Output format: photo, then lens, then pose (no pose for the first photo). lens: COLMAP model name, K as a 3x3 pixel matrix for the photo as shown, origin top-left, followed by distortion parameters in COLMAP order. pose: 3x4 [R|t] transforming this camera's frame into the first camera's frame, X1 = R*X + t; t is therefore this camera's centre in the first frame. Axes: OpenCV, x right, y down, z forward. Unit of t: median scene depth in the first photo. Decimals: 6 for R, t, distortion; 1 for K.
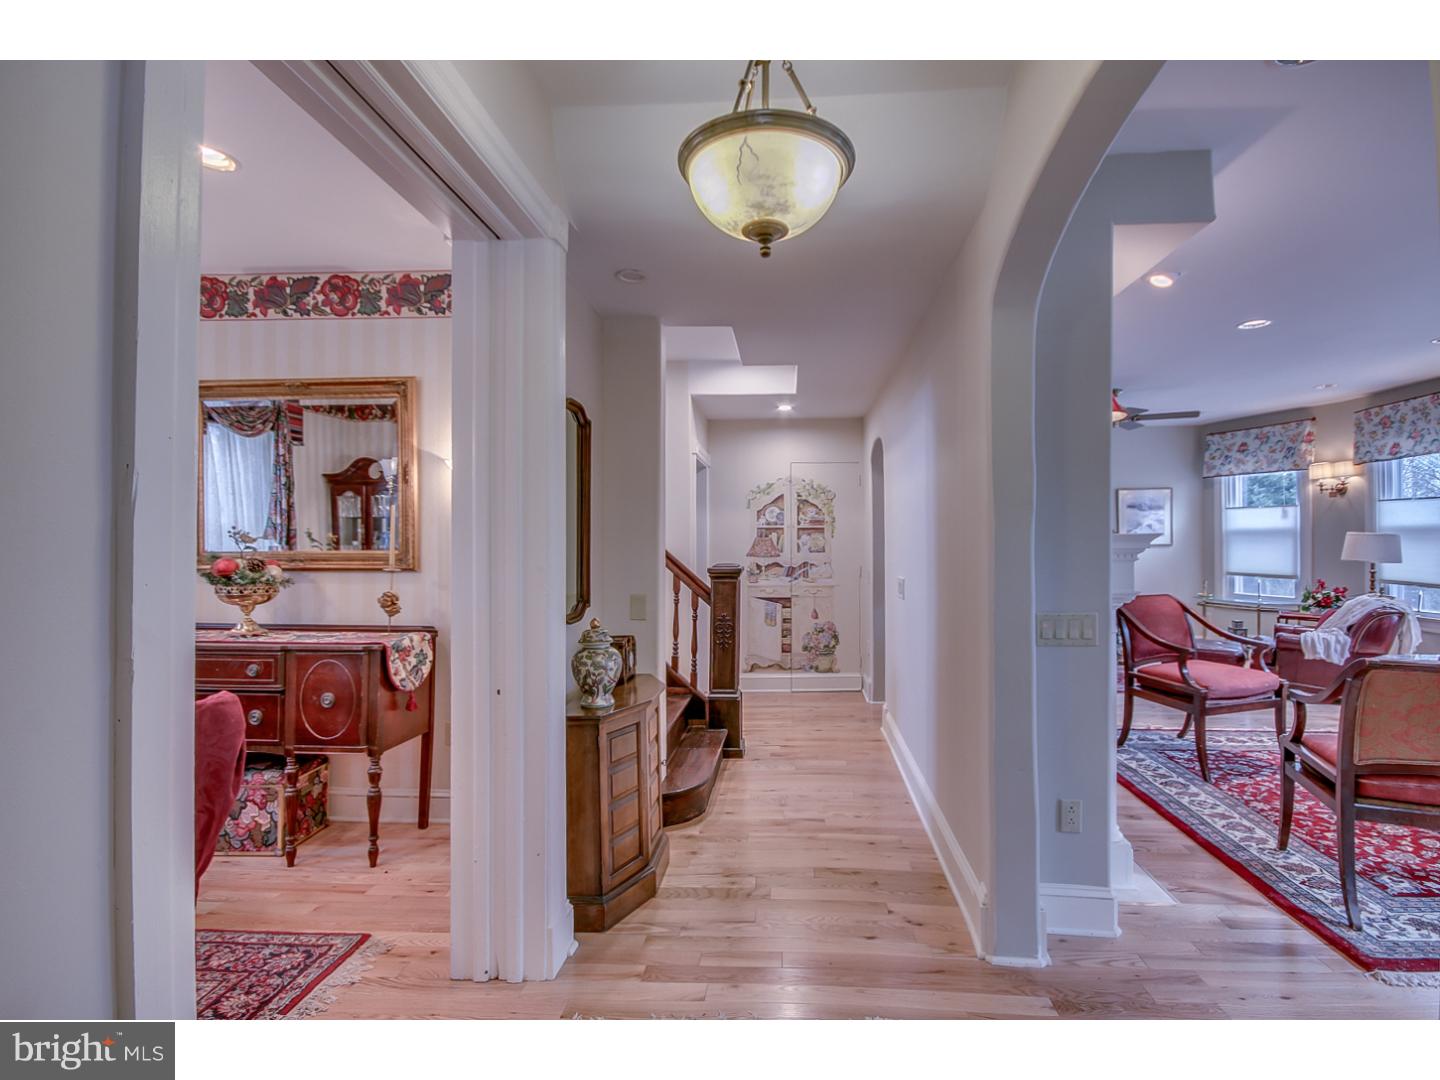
lens RADIAL K [[668.5, 0, 713.6], [0, 668.5, 529.3], [0, 0, 1]] dist [-0.001316, -0.001060]
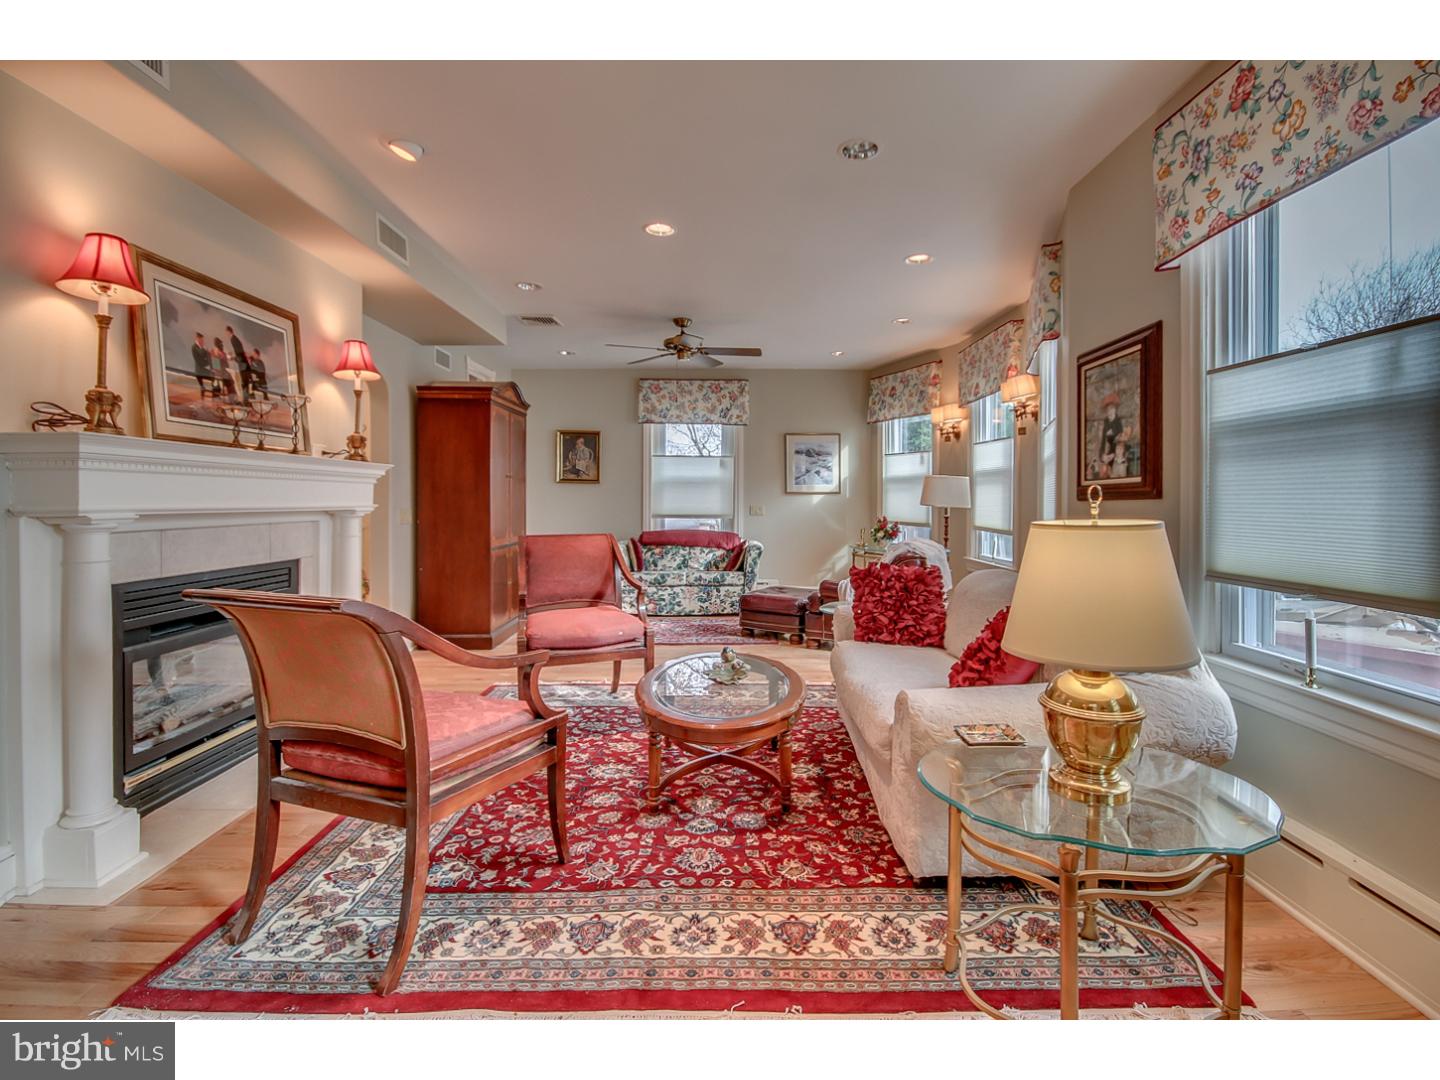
lens RADIAL K [[639.6, 0, 727.0], [0, 639.6, 501.8], [0, 0, 1]] dist [-0.001319, -0.000719]
pose [[0.998388, 0.007920, 0.056204, 0.517264], [-0.009057, 0.999759, 0.020006, 0.022393], [-0.056032, -0.020483, 0.998219, 0.080915]]
